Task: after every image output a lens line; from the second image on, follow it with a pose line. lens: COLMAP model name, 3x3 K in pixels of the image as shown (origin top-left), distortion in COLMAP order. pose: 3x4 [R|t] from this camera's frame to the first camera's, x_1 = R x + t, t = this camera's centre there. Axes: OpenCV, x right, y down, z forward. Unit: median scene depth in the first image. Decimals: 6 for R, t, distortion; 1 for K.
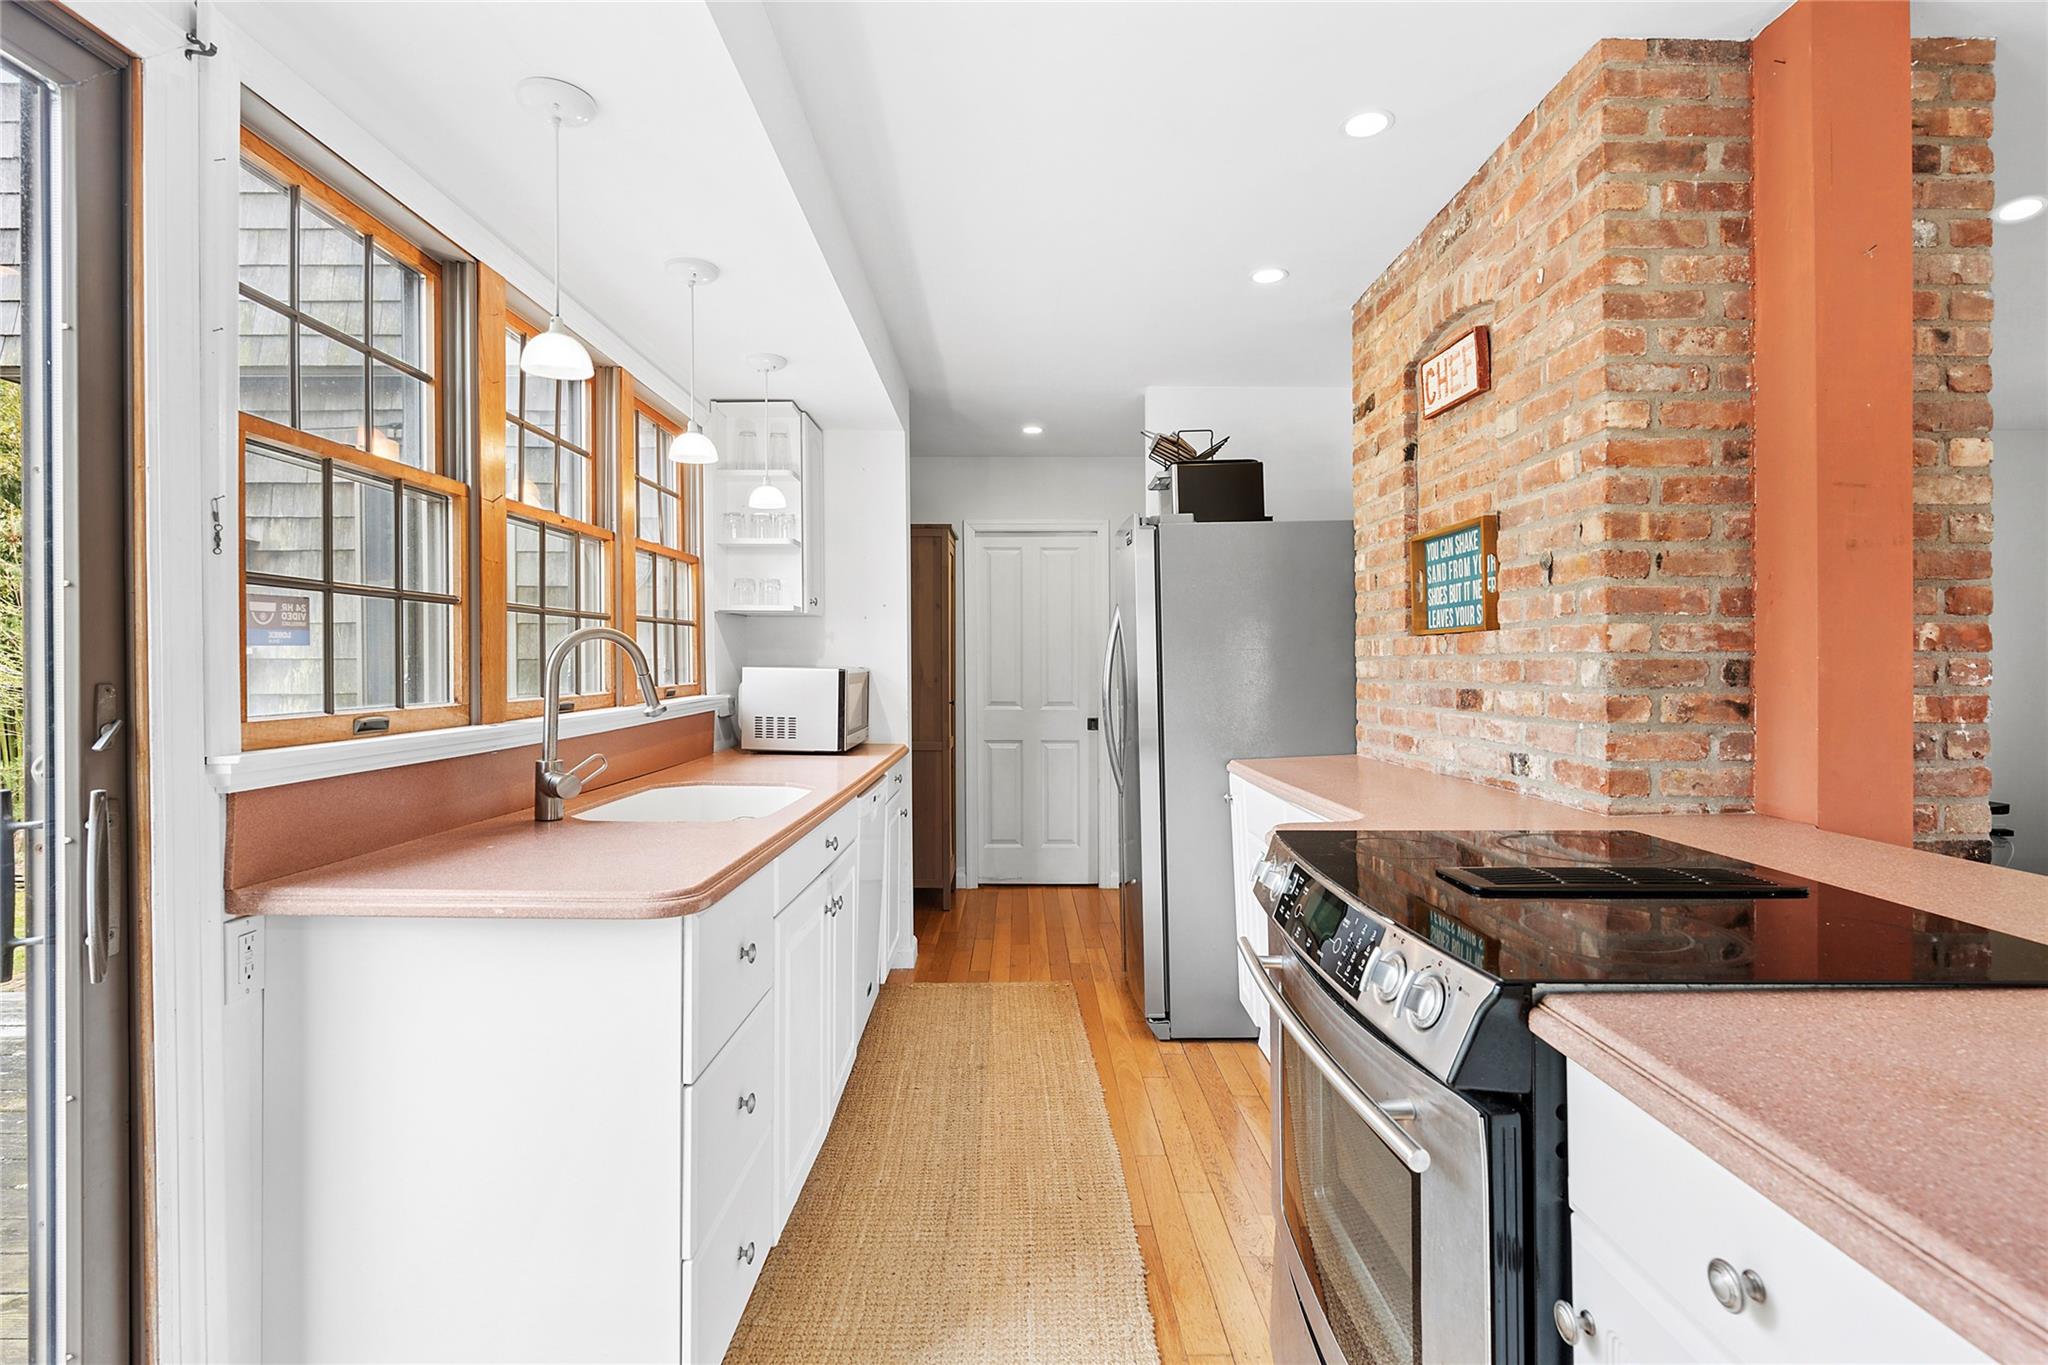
lens RADIAL K [[933.4, 0, 1026.0], [0, 933.4, 679.0], [0, 0, 1]] dist [-0.001685, 0.000019]
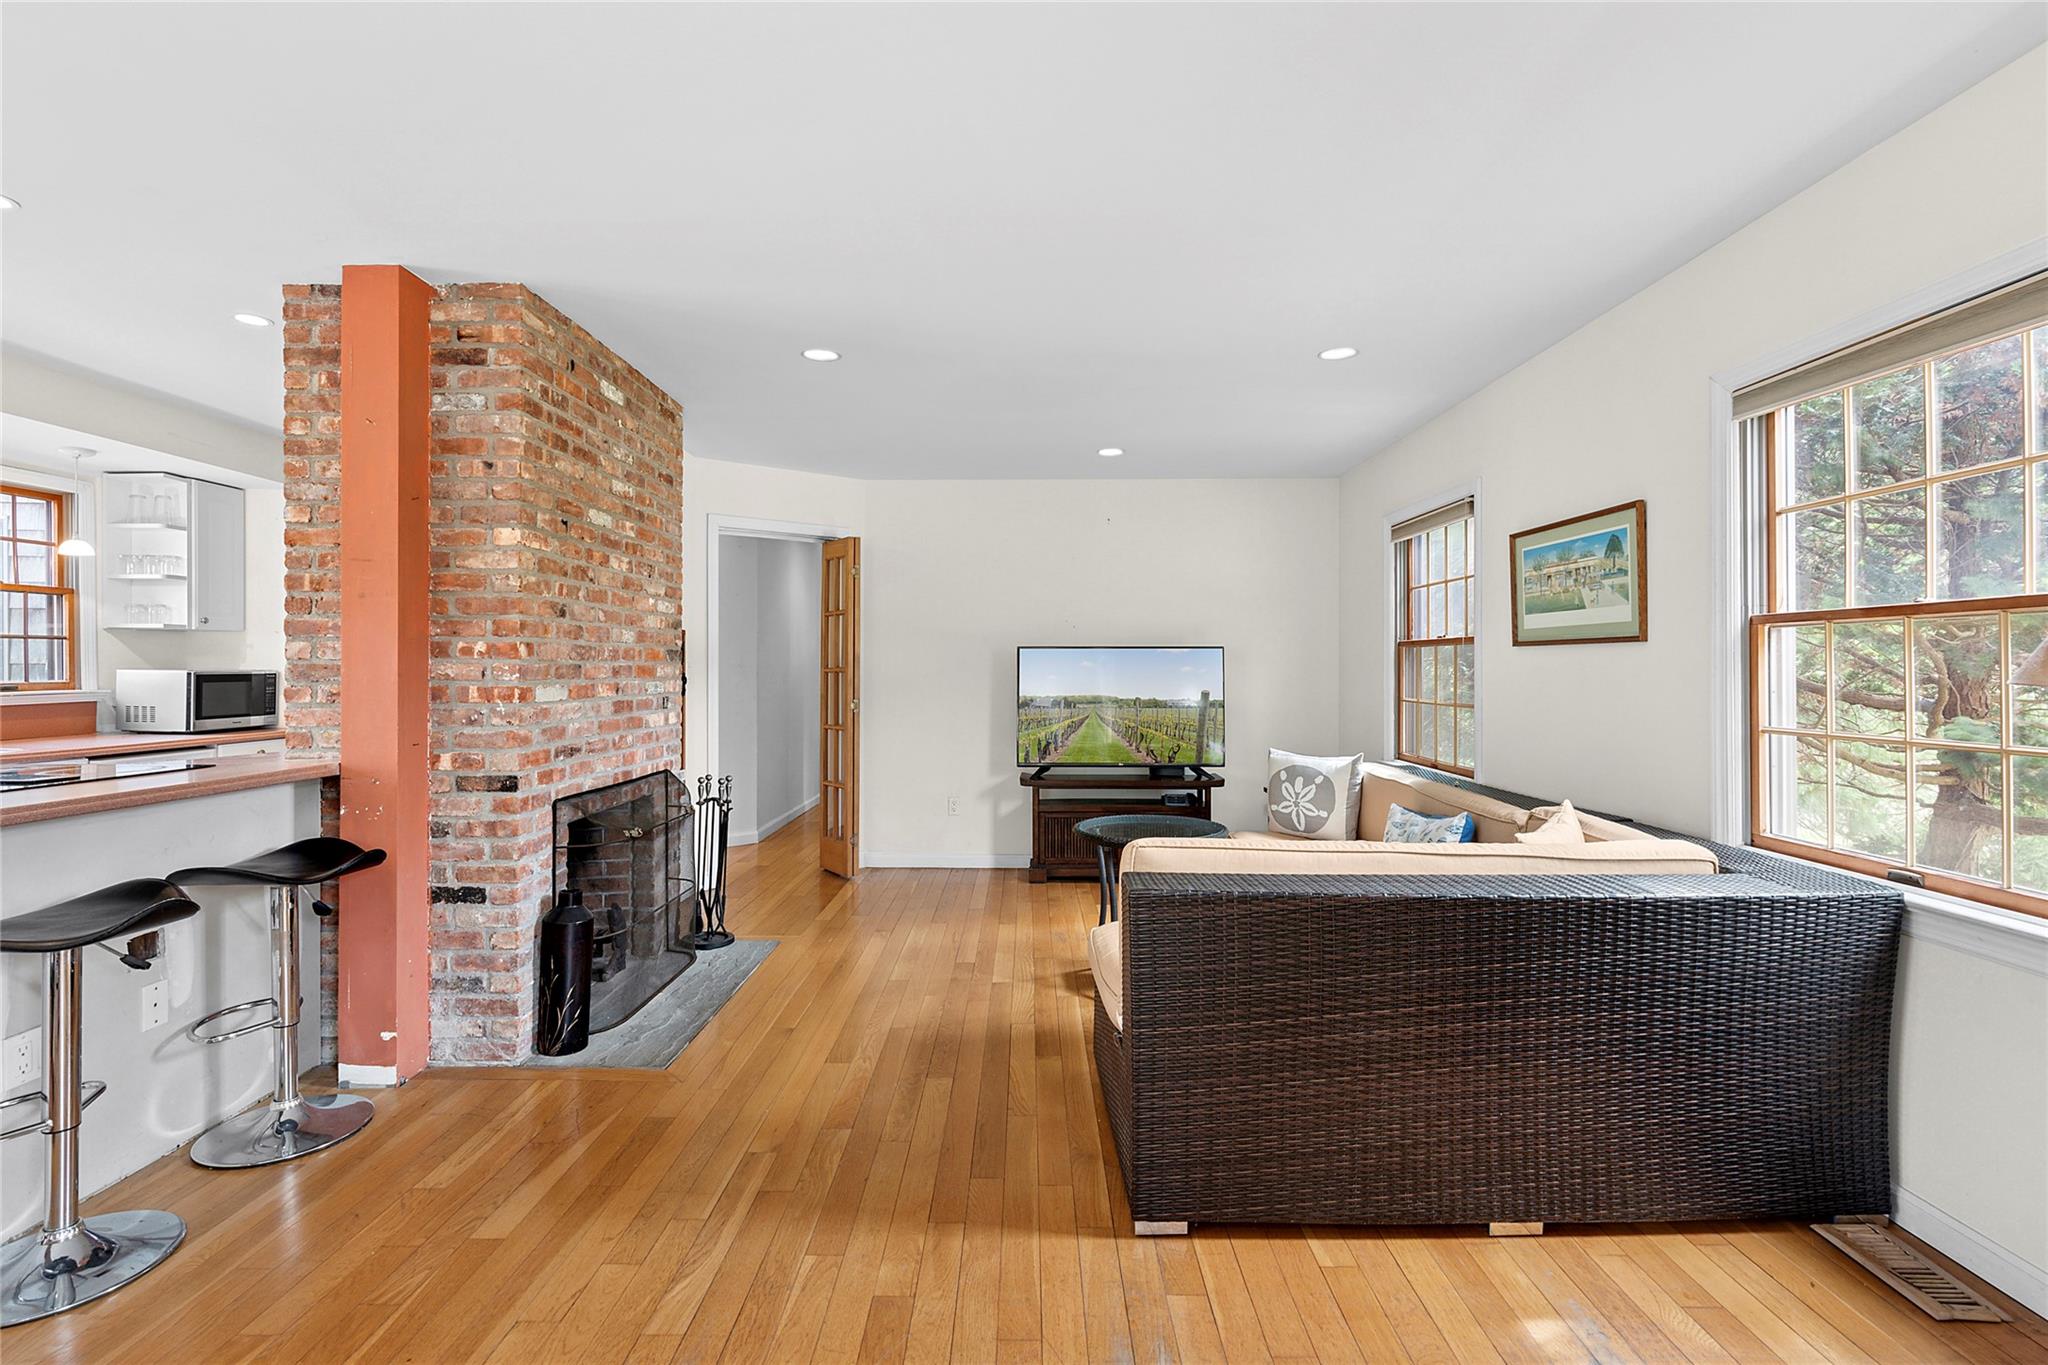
lens RADIAL K [[933.4, 0, 1024.5], [0, 933.4, 675.6], [0, 0, 1]] dist [-0.001685, 0.000019]
pose [[0.999925, -0.000160, -0.012251, 1.938237], [0.000083, 0.999980, -0.006250, 0.009567], [0.012251, 0.006249, 0.999905, -0.614653]]
